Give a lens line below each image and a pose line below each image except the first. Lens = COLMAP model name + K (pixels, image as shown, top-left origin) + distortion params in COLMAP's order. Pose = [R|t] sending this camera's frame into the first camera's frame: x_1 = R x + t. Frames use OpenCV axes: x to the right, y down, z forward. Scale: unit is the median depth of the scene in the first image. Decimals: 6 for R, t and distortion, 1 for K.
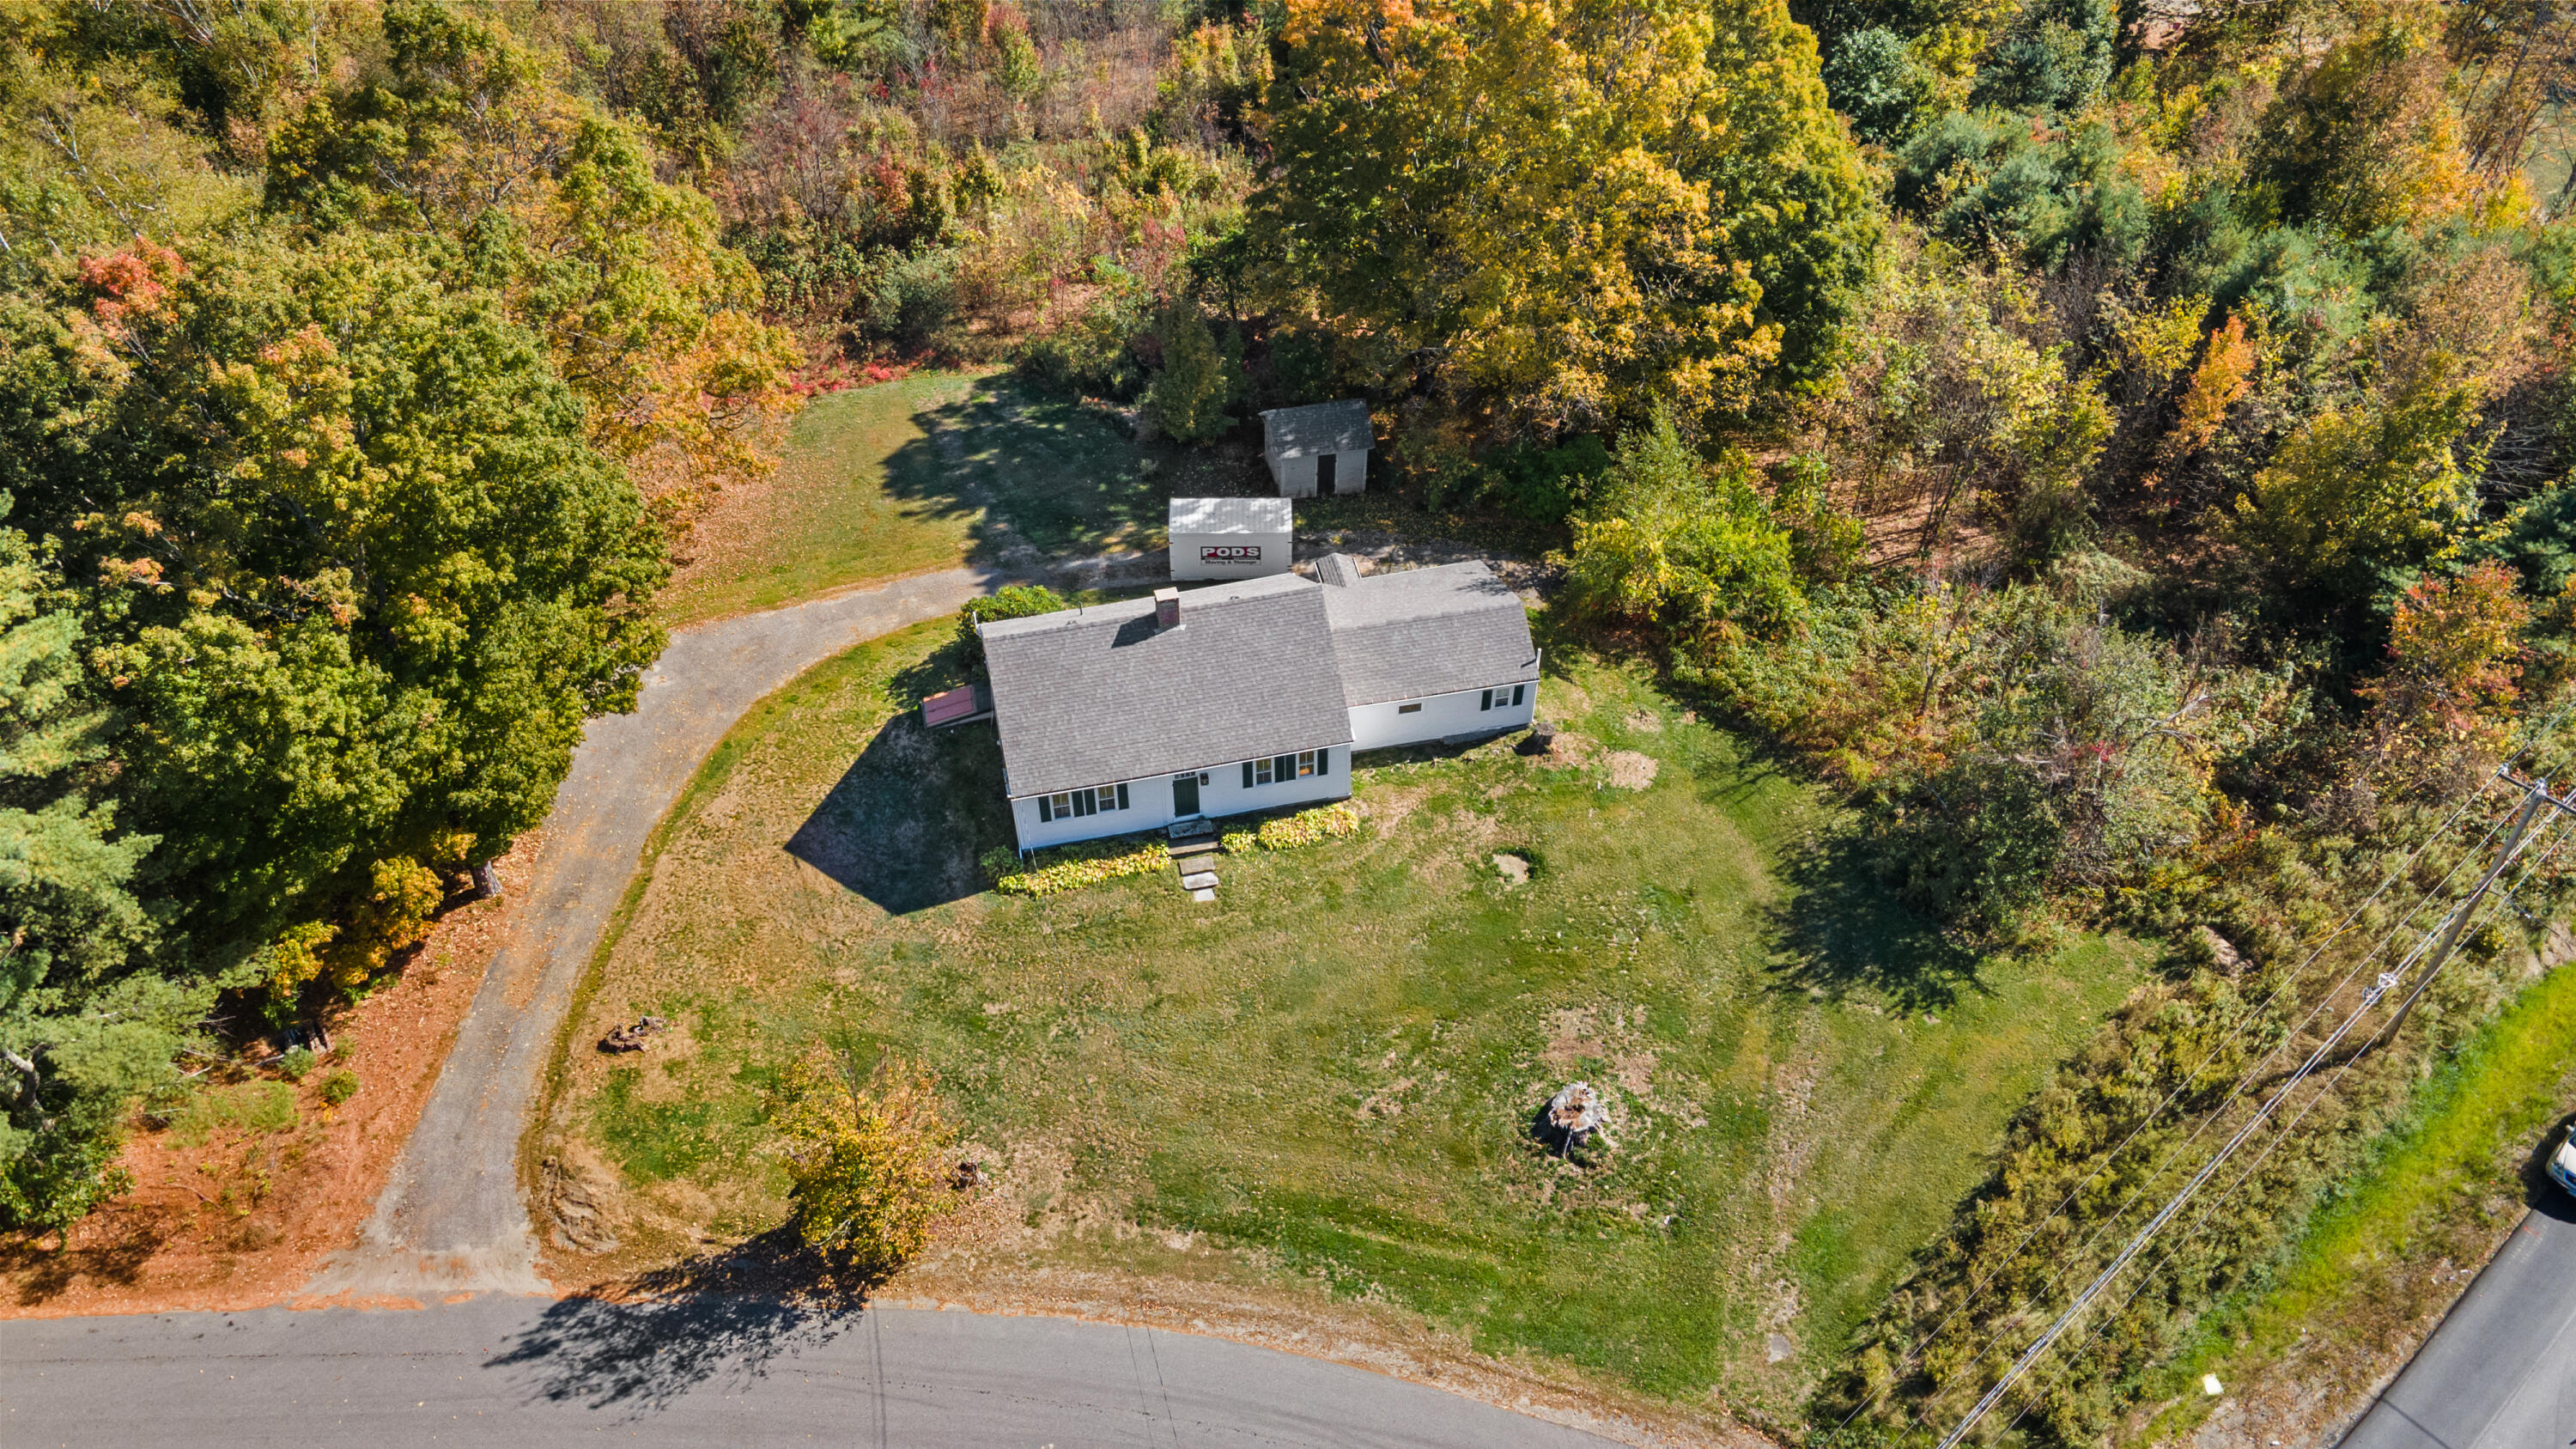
lens RADIAL K [[1889.3, 0, 1288.0], [0, 1889.3, 724.5], [0, 0, 1]] dist [0.050115, 0.000027]
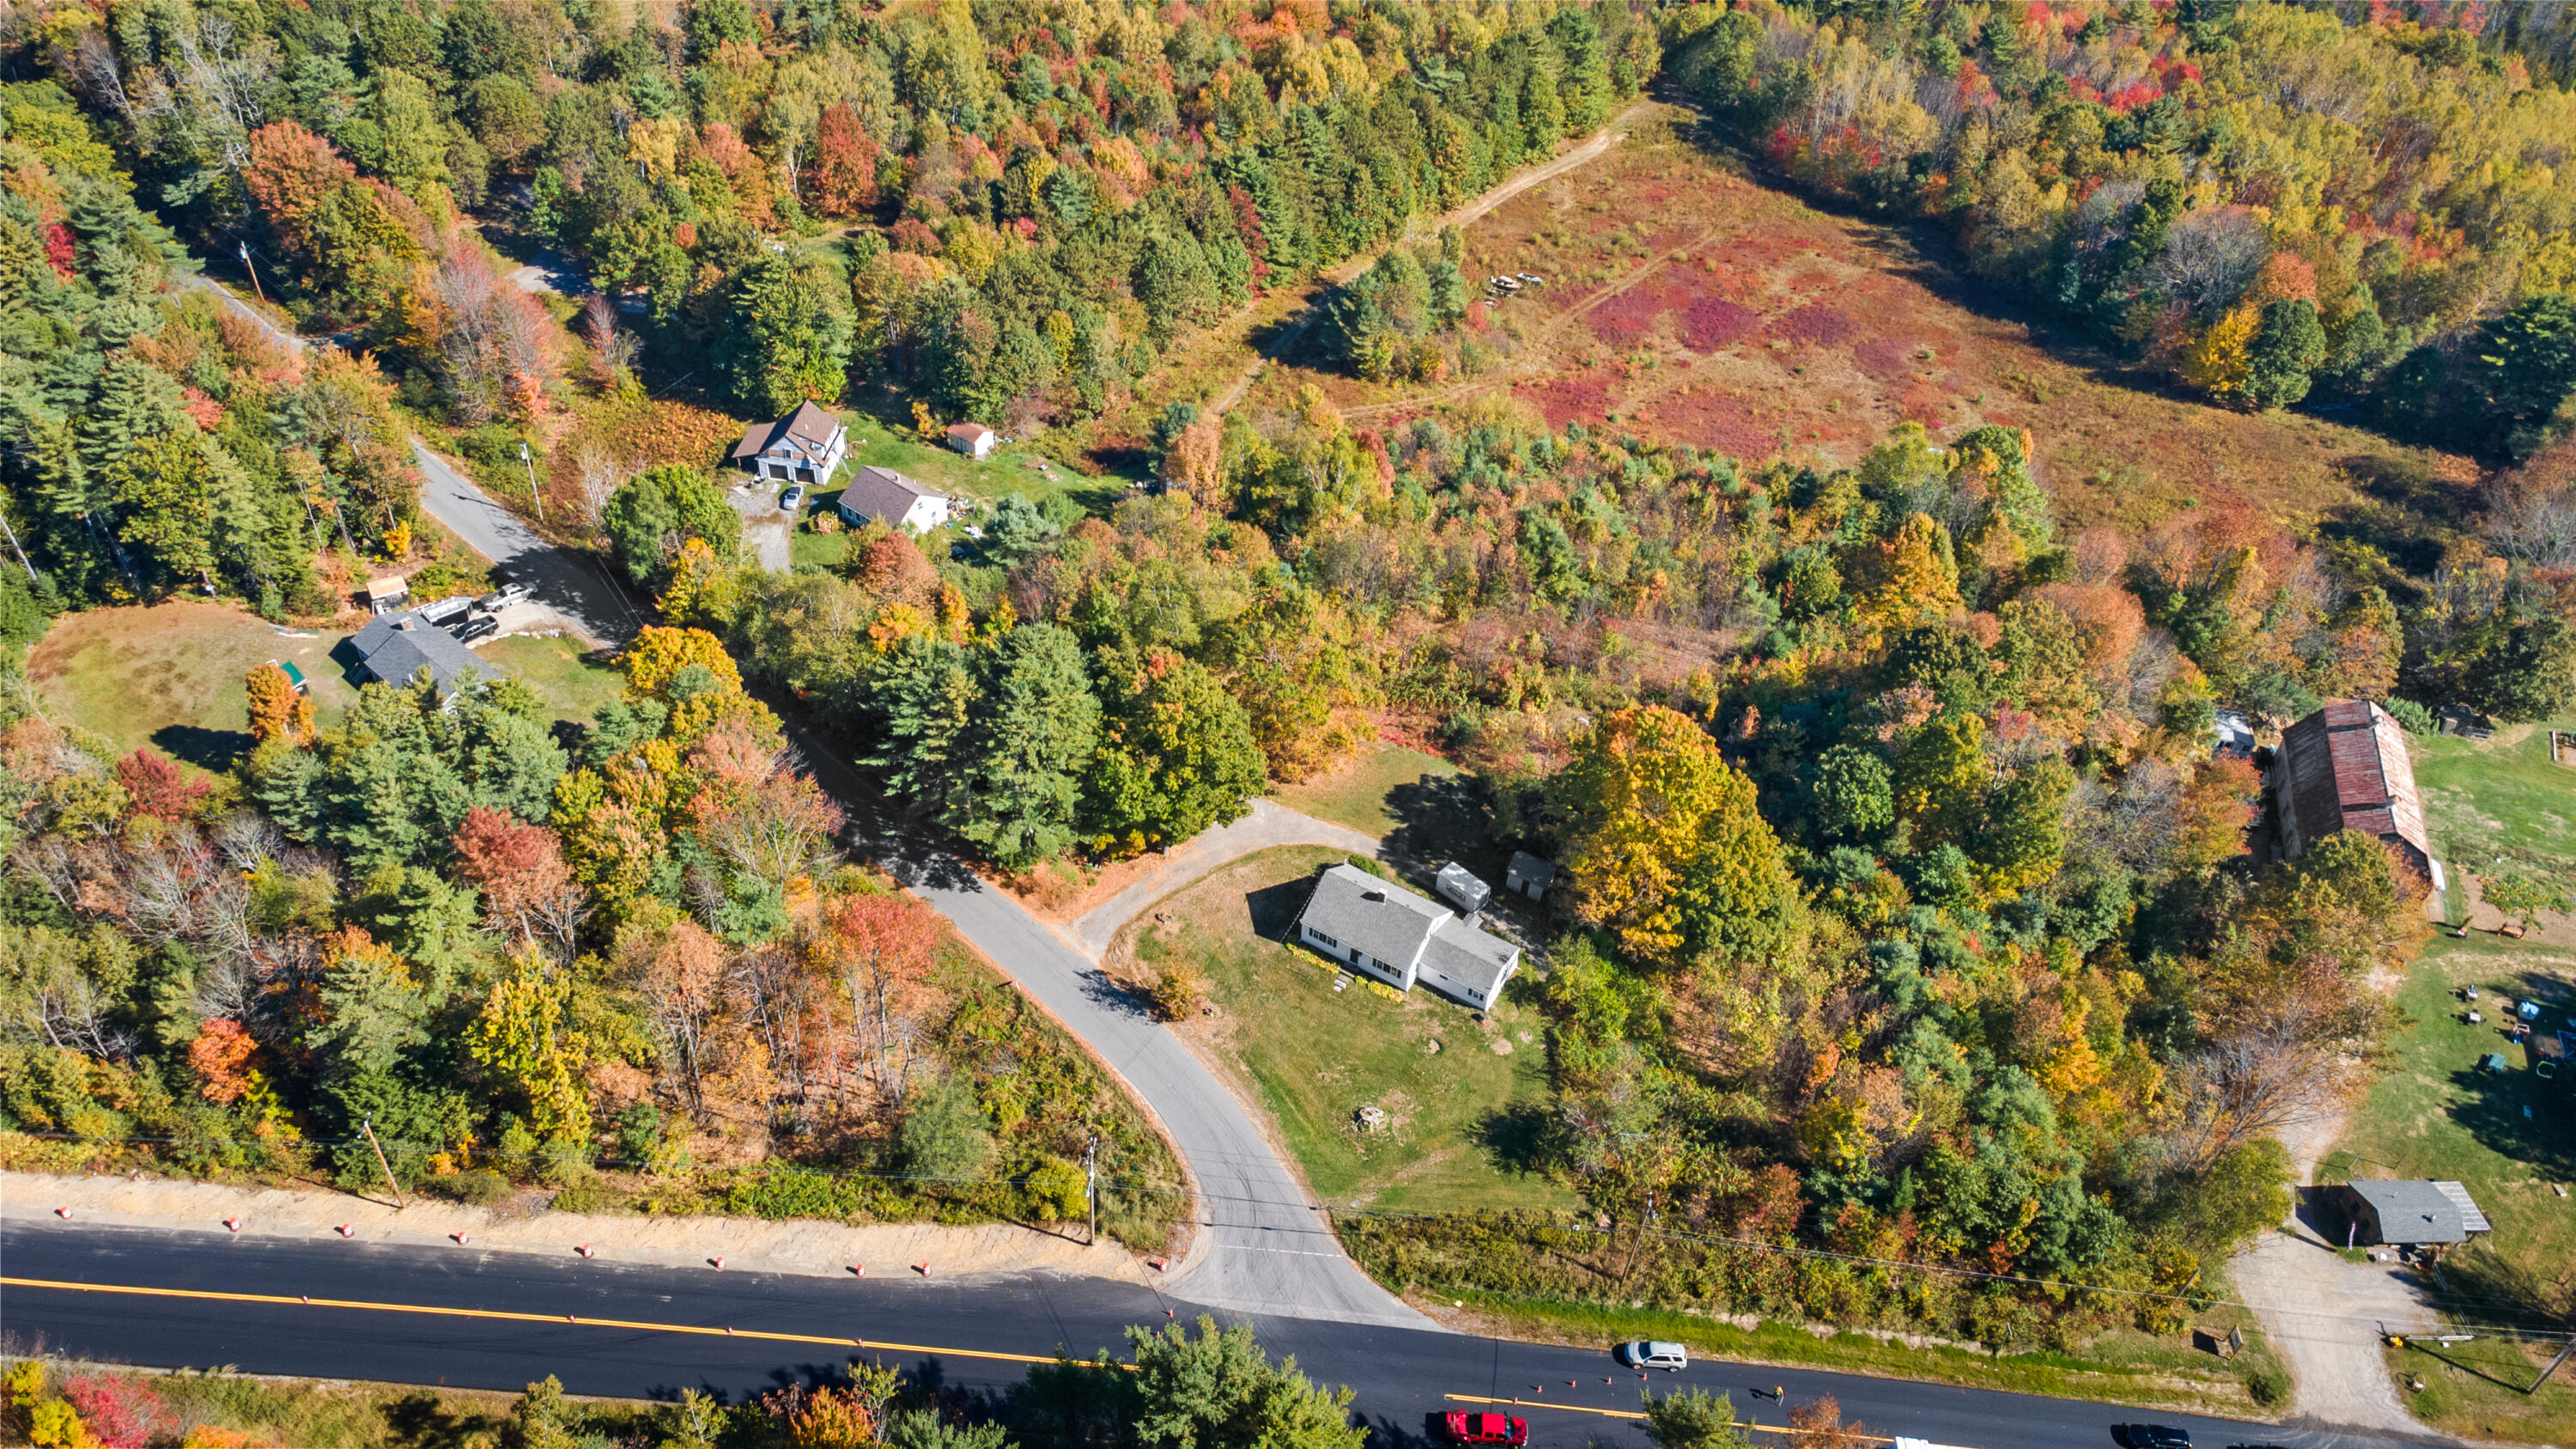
lens RADIAL K [[1889.3, 0, 1288.0], [0, 1889.3, 724.5], [0, 0, 1]] dist [0.050115, 0.000027]
pose [[0.720130, 0.493901, -0.487314, 1.147261], [-0.517778, 0.850066, 0.096408, -0.505984], [0.461865, 0.182894, 0.867889, -1.642967]]
